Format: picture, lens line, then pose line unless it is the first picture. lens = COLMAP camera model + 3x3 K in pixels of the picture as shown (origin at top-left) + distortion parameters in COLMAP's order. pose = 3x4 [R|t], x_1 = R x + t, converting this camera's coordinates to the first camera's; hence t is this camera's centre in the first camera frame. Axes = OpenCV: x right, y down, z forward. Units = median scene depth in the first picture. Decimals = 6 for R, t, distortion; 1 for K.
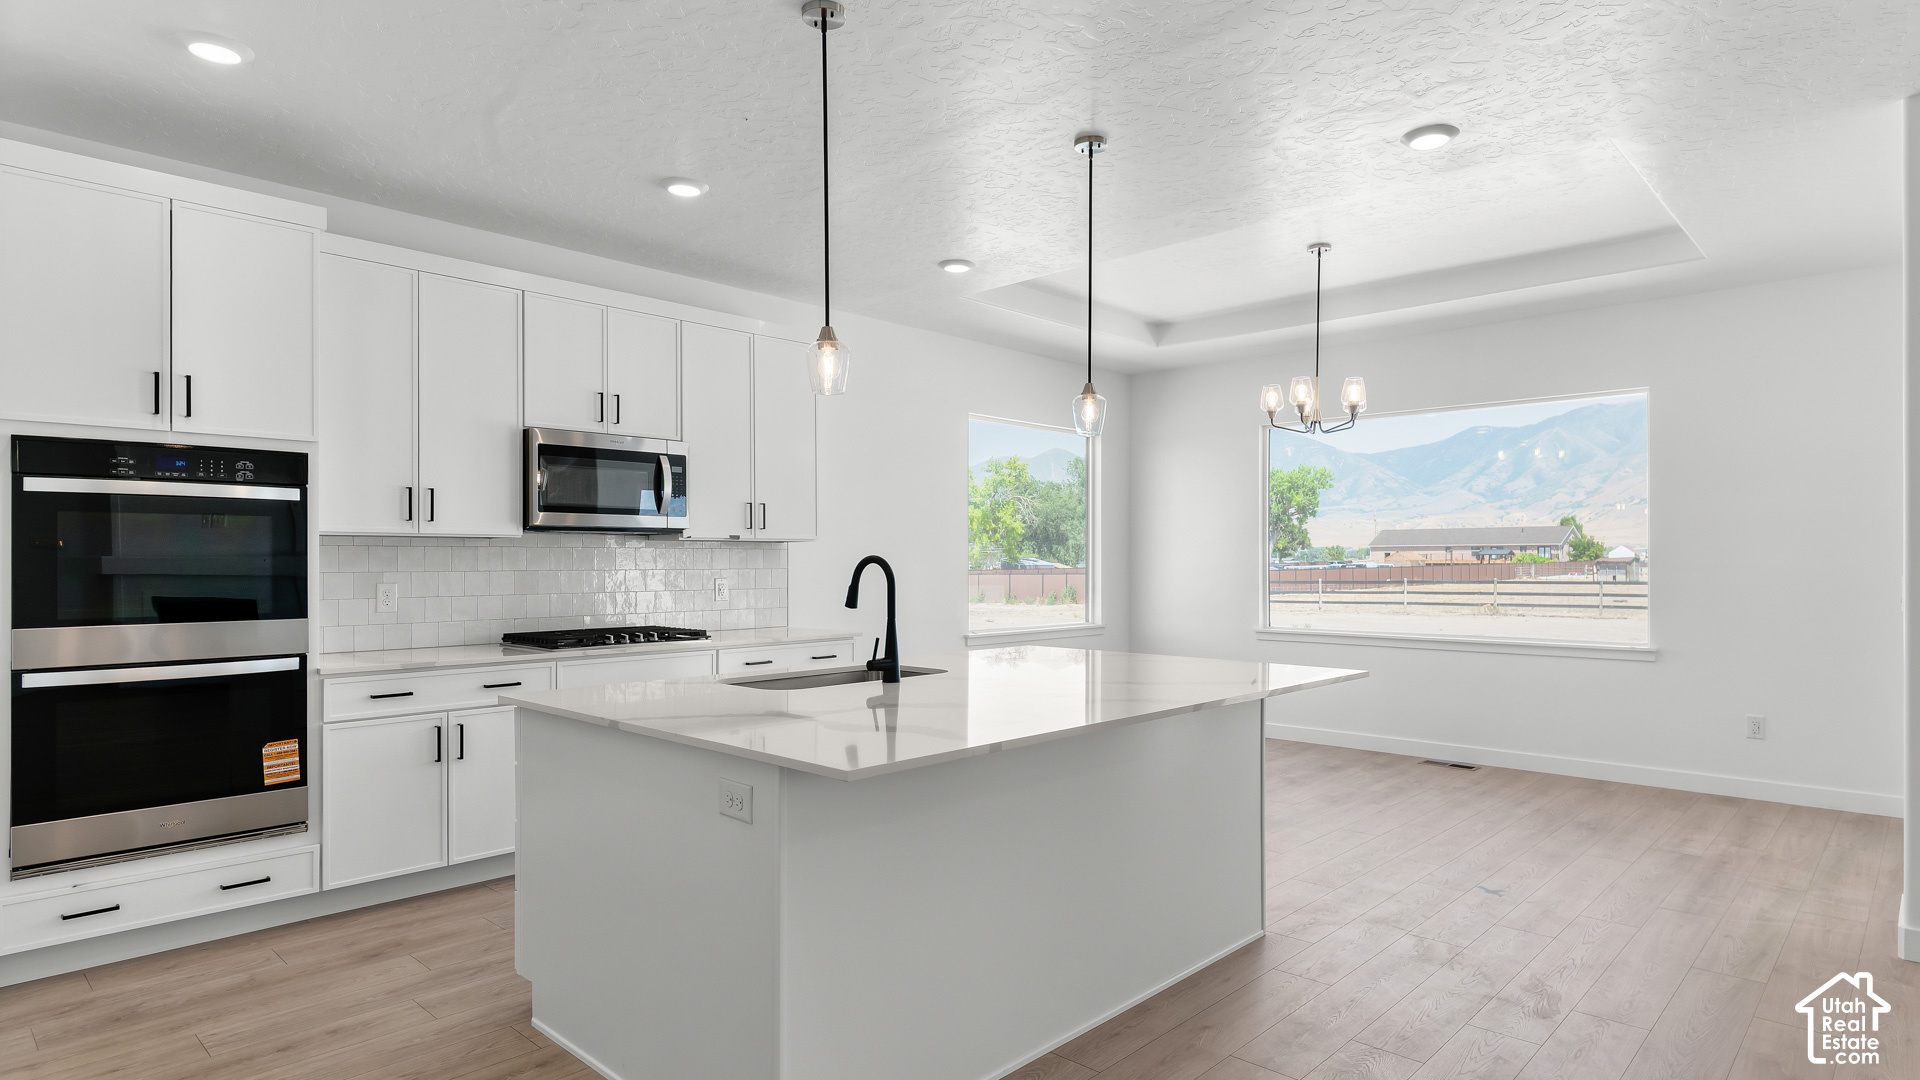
lens RADIAL K [[1065.1, 0, 956.4], [0, 1065.1, 542.1], [0, 0, 1]] dist [0.000591, -0.000625]
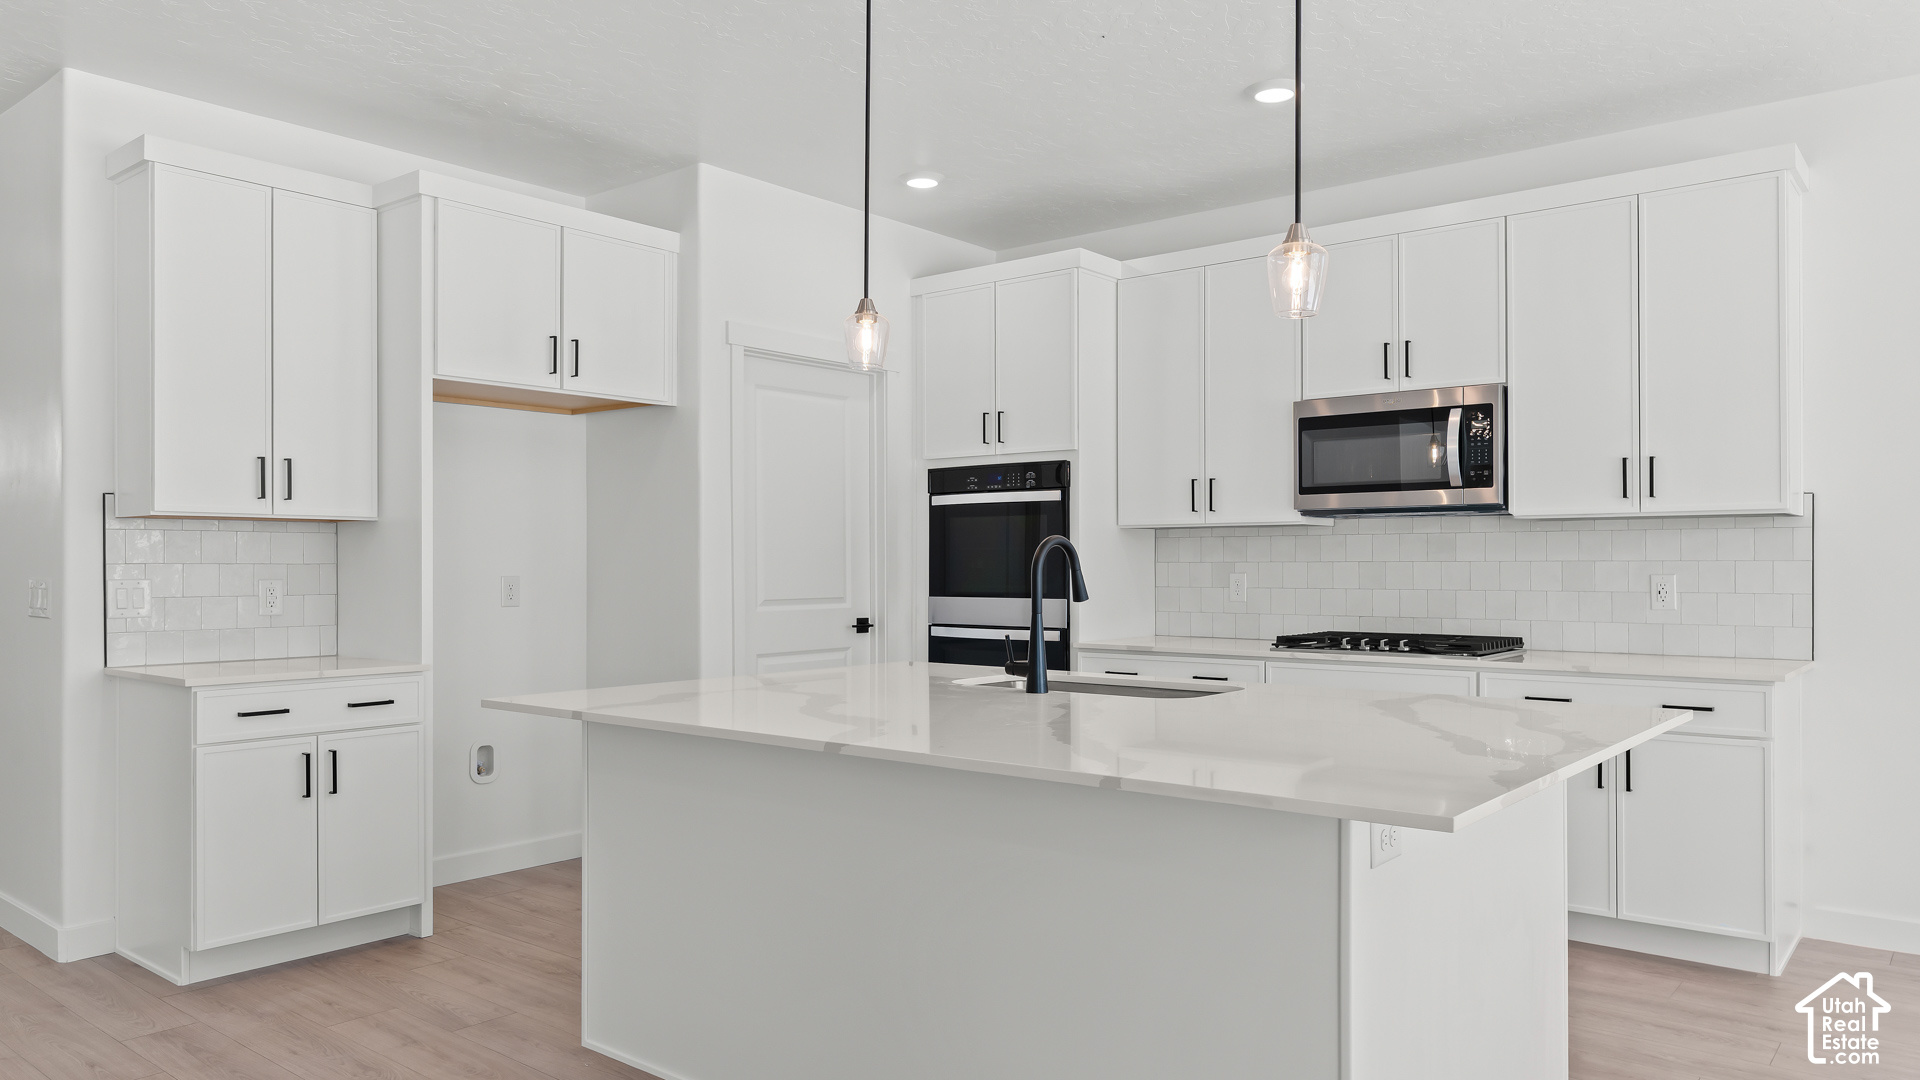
lens RADIAL K [[1276.9, 0, 963.1], [0, 1276.9, 555.2], [0, 0, 1]] dist [0.003194, 0.000014]
pose [[0.064497, -0.004398, -0.997908, 0.148794], [0.019171, 0.999811, -0.003168, 0.004601], [0.997734, -0.018927, 0.064570, 0.148033]]
